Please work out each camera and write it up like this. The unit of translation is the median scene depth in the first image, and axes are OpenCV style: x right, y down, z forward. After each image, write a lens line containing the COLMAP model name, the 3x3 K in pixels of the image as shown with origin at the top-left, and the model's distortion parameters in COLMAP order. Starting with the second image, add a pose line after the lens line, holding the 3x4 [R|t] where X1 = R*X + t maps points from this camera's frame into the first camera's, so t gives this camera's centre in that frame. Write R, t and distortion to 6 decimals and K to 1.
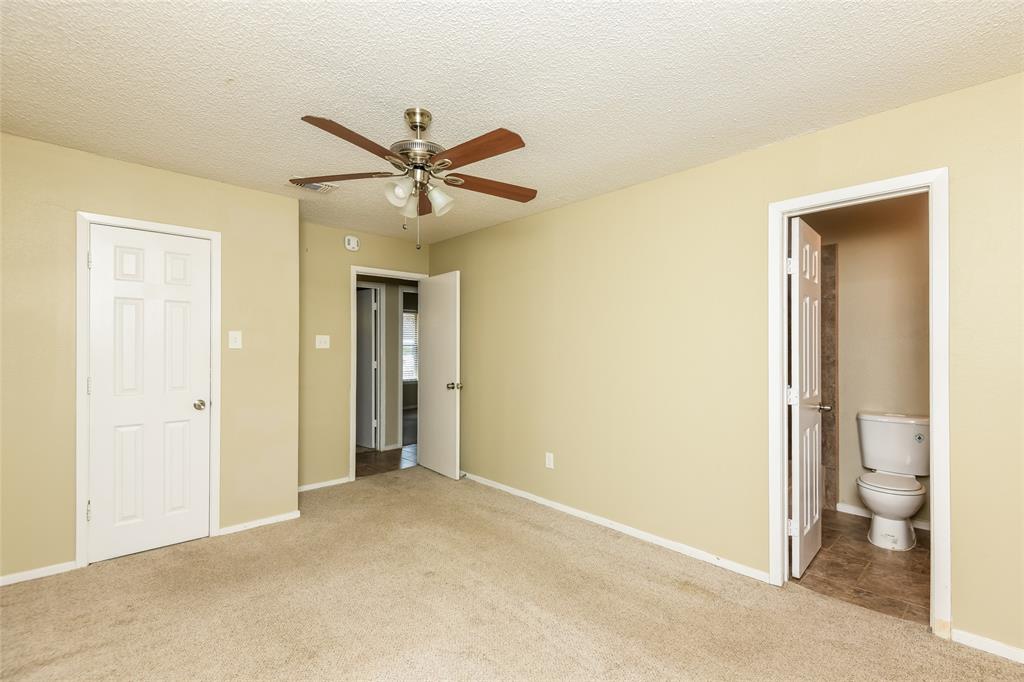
lens RADIAL K [[466.3, 0, 504.7], [0, 466.3, 339.9], [0, 0, 1]] dist [0.033361, -0.015249]
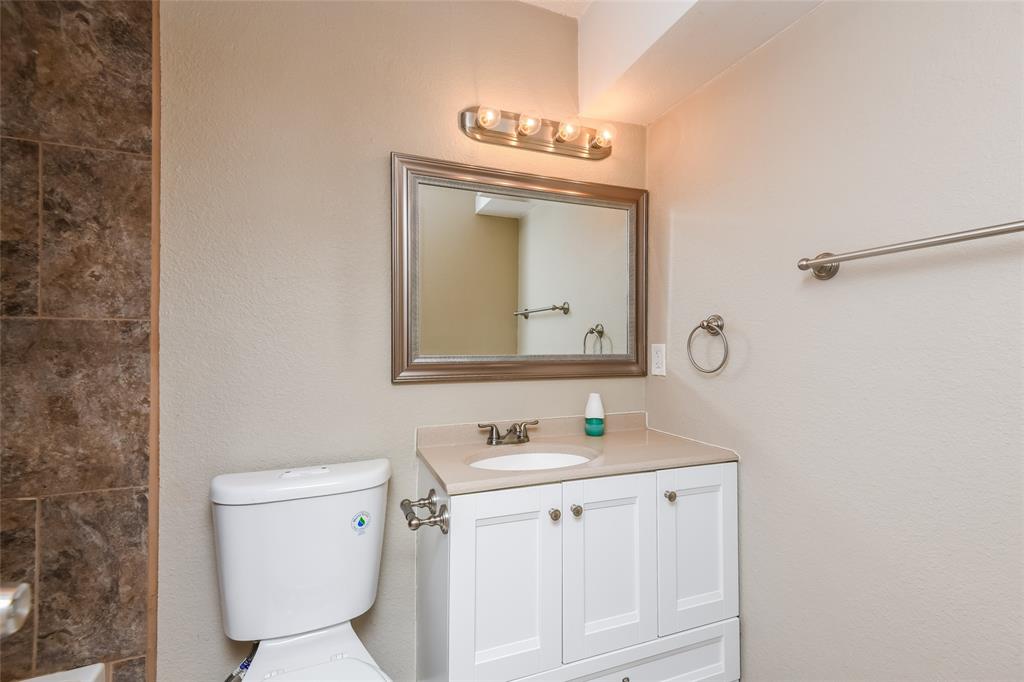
lens RADIAL K [[466.3, 0, 504.7], [0, 466.3, 339.9], [0, 0, 1]] dist [0.033361, -0.015249]
pose [[0.337563, 0.005392, 0.941287, 0.465337], [-0.003755, 0.999983, -0.004382, 0.047488], [-0.941295, -0.002056, 0.337578, 0.643823]]
